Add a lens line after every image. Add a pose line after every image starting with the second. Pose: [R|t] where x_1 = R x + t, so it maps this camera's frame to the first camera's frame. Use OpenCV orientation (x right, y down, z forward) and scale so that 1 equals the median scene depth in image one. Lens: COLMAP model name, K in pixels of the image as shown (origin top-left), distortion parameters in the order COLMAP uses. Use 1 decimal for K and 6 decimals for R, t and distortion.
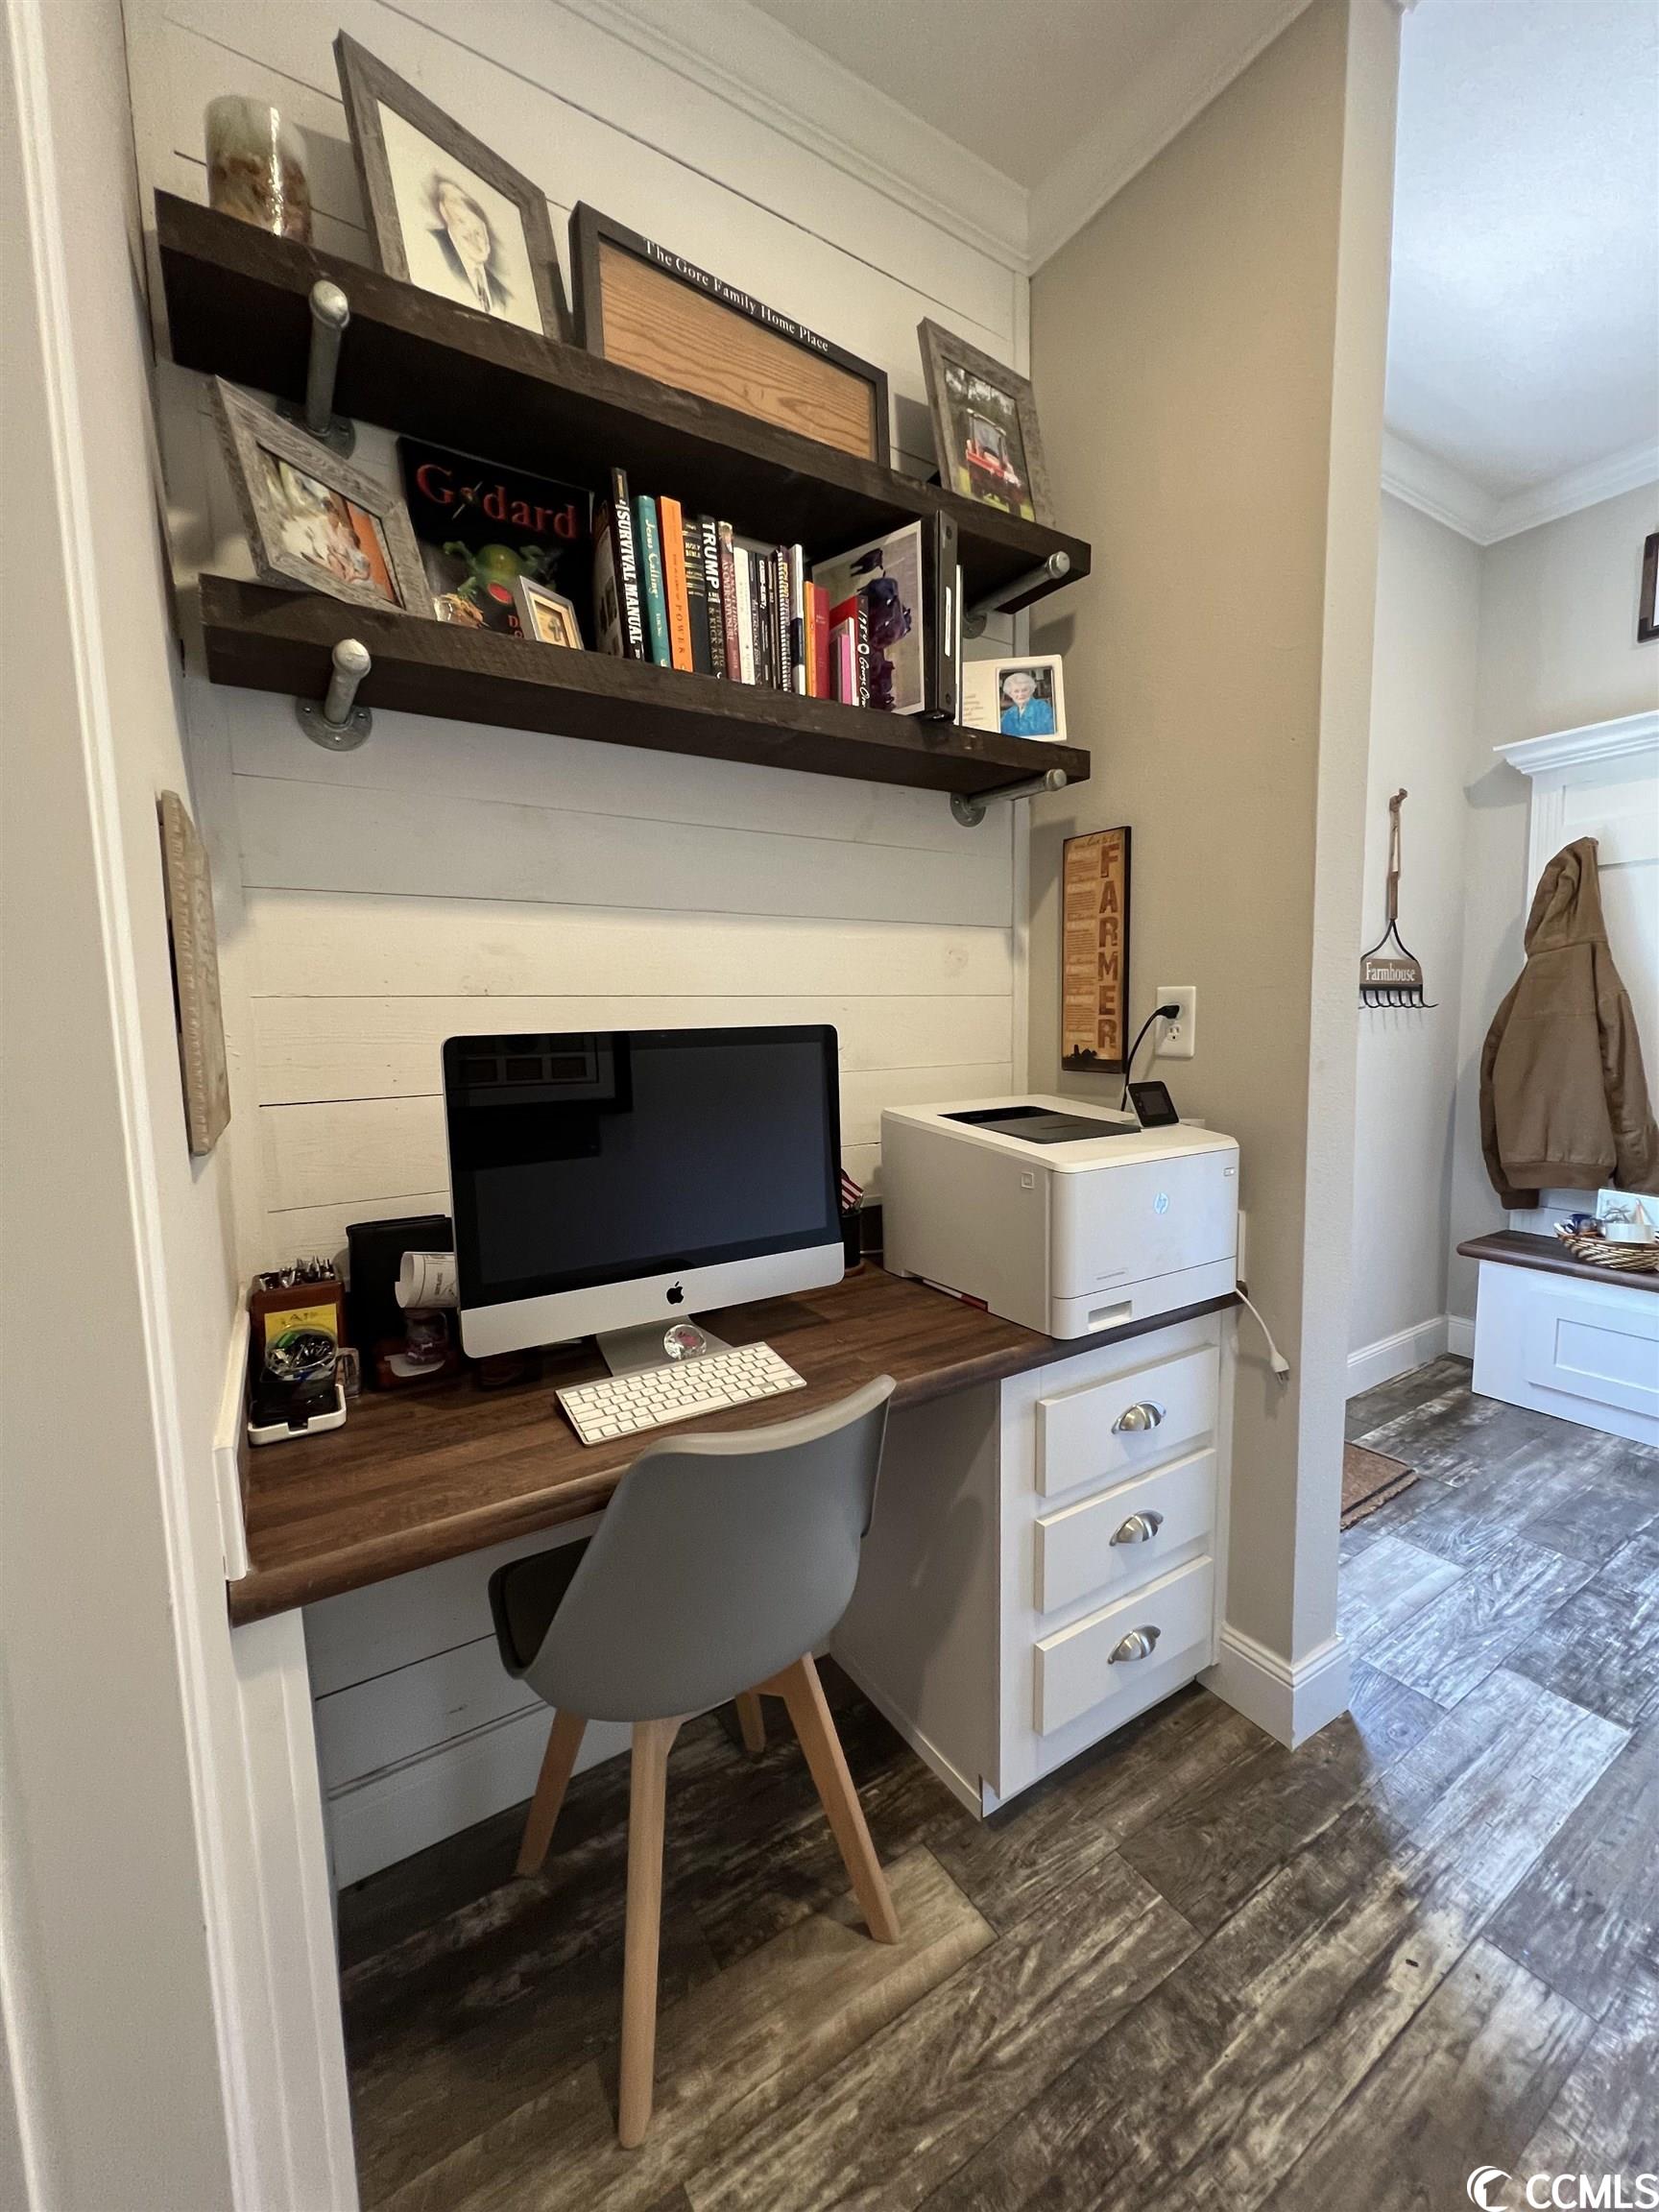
lens RADIAL K [[879.4, 0, 821.9], [0, 879.4, 1107.1], [0, 0, 1]] dist [-0.001289, -0.000169]
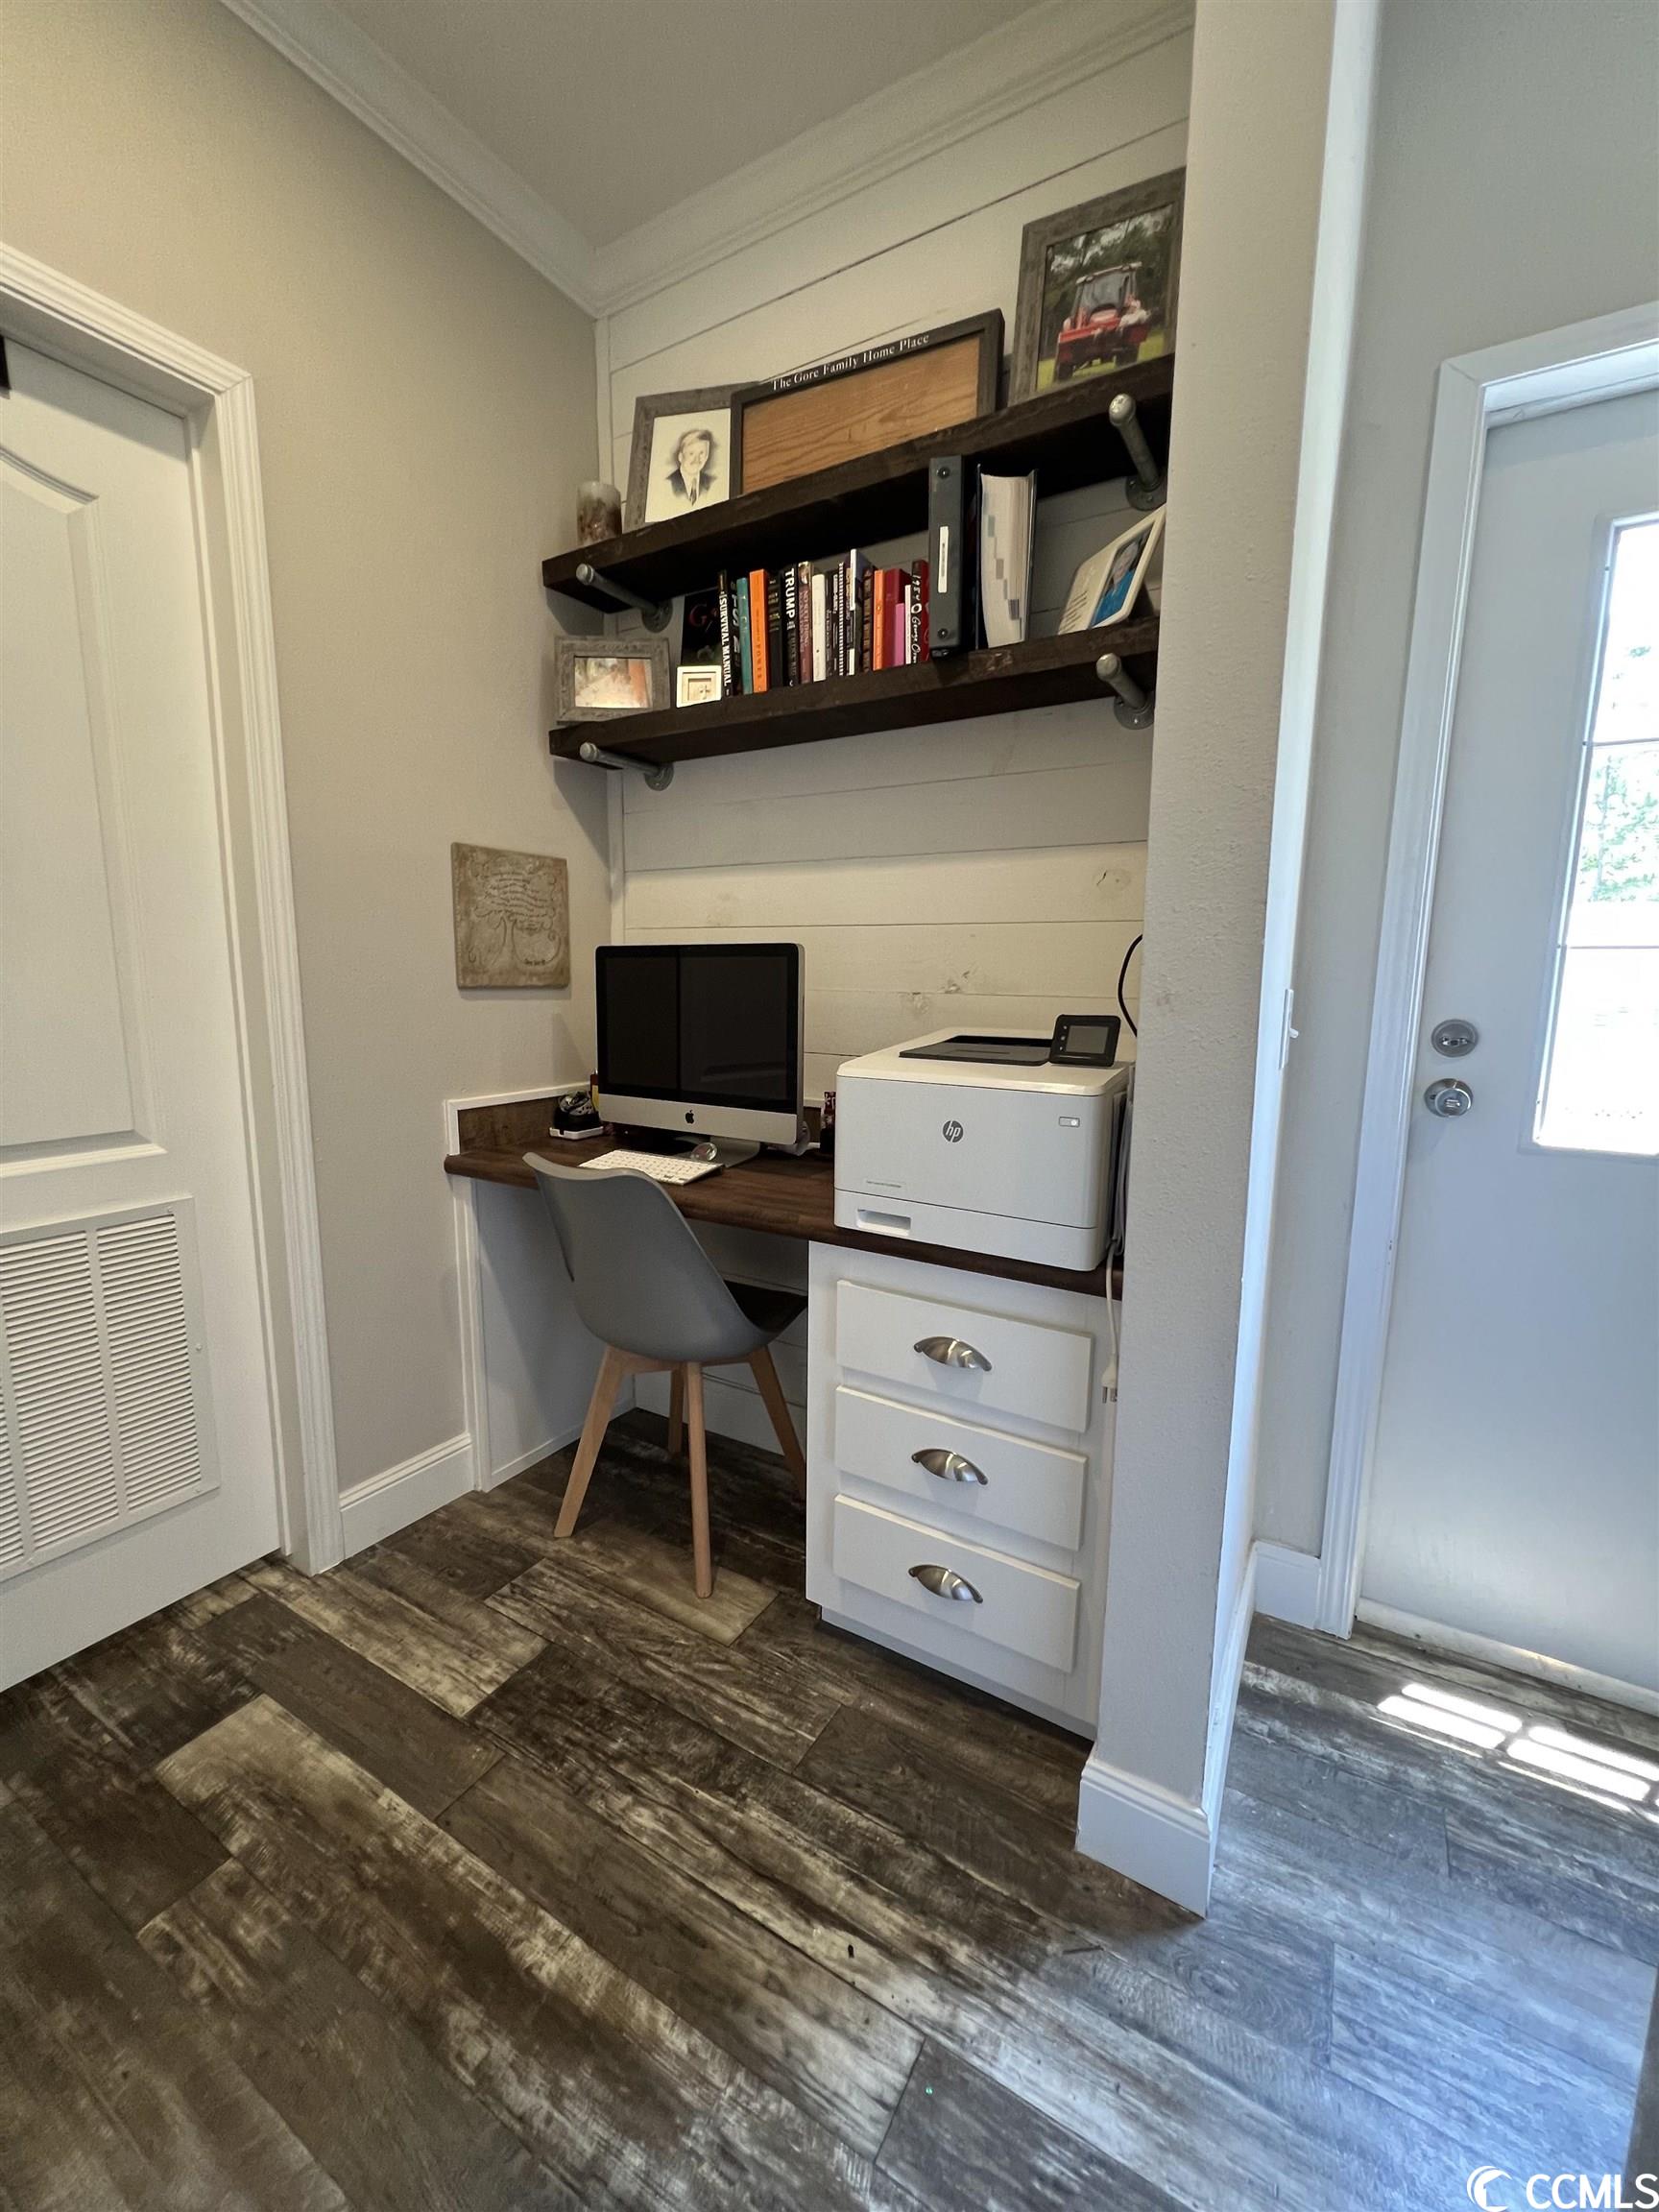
lens RADIAL K [[890.1, 0, 829.5], [0, 890.1, 1106.0], [0, 0, 1]] dist [0.000943, 0.000515]
pose [[0.453759, 0.154669, -0.877599, 1.371433], [-0.113688, 0.986822, 0.115136, -0.015727], [0.883843, 0.047528, 0.465363, 0.504490]]
